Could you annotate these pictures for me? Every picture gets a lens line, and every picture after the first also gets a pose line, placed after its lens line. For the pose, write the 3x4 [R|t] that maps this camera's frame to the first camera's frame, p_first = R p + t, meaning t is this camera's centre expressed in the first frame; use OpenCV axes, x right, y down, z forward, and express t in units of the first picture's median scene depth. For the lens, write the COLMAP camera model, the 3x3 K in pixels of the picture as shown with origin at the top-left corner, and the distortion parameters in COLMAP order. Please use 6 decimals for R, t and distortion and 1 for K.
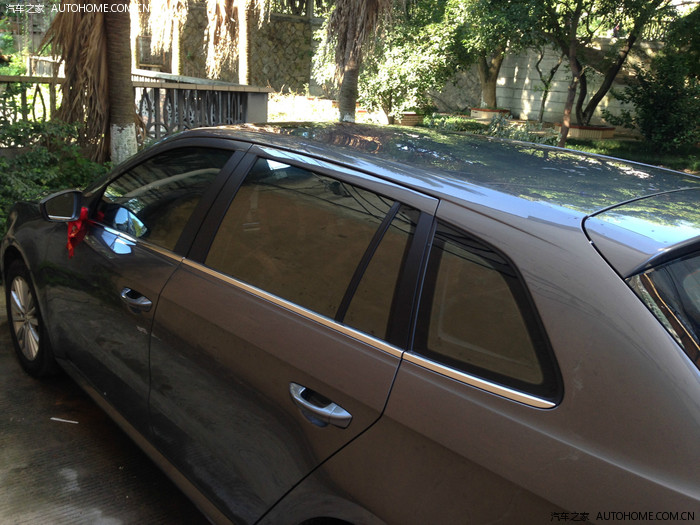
lens RADIAL K [[663.3, 0, 346.6], [0, 663.3, 261.7], [0, 0, 1]] dist [0.168701, -0.325703]
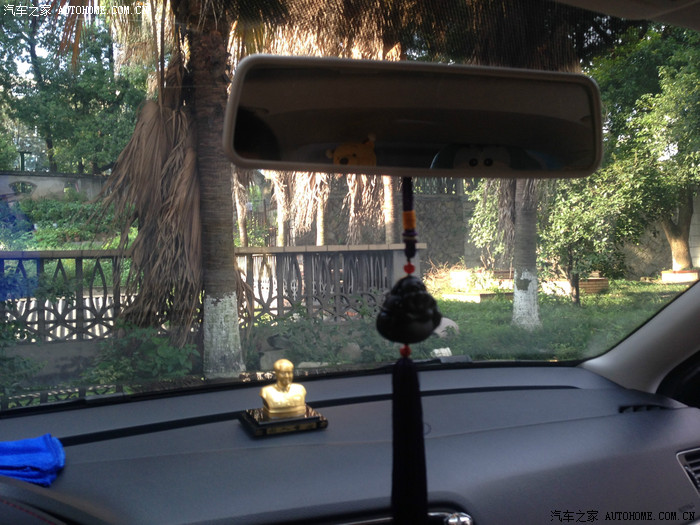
lens RADIAL K [[650.2, 0, 350.0], [0, 650.2, 262.5], [0, 0, 1]] dist [0.172120, 0.005356]
pose [[0.971006, -0.095777, -0.219028, -0.021406], [0.031841, 0.959885, -0.278581, -0.019714], [0.236924, 0.263530, 0.935104, 0.194769]]
